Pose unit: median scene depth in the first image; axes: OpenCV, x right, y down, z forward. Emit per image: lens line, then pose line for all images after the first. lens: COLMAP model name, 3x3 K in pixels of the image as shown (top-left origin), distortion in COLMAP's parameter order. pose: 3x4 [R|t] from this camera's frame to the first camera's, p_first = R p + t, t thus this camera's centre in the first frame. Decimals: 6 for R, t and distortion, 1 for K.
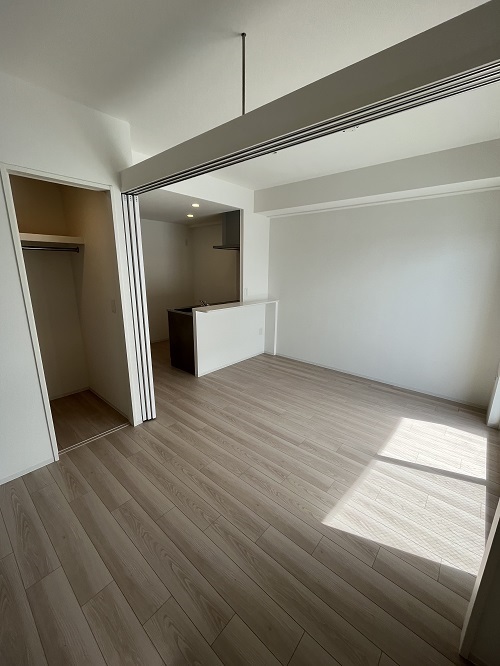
lens RADIAL K [[269.9, 0, 248.7], [0, 269.9, 332.9], [0, 0, 1]] dist [-0.017065, -0.001385]
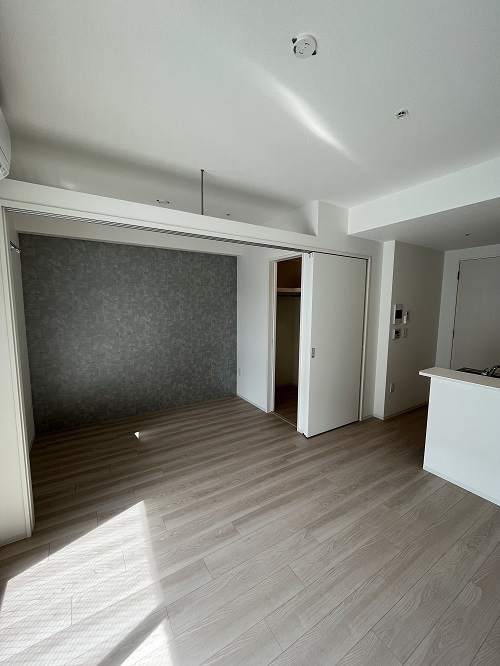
lens RADIAL K [[269.9, 0, 247.8], [0, 269.9, 333.8], [0, 0, 1]] dist [-0.017065, -0.001385]
pose [[-0.302707, 0.091586, -0.948673, 0.963624], [-0.235913, 0.957197, 0.167685, -0.293723], [0.923425, 0.274564, -0.268144, 1.211336]]
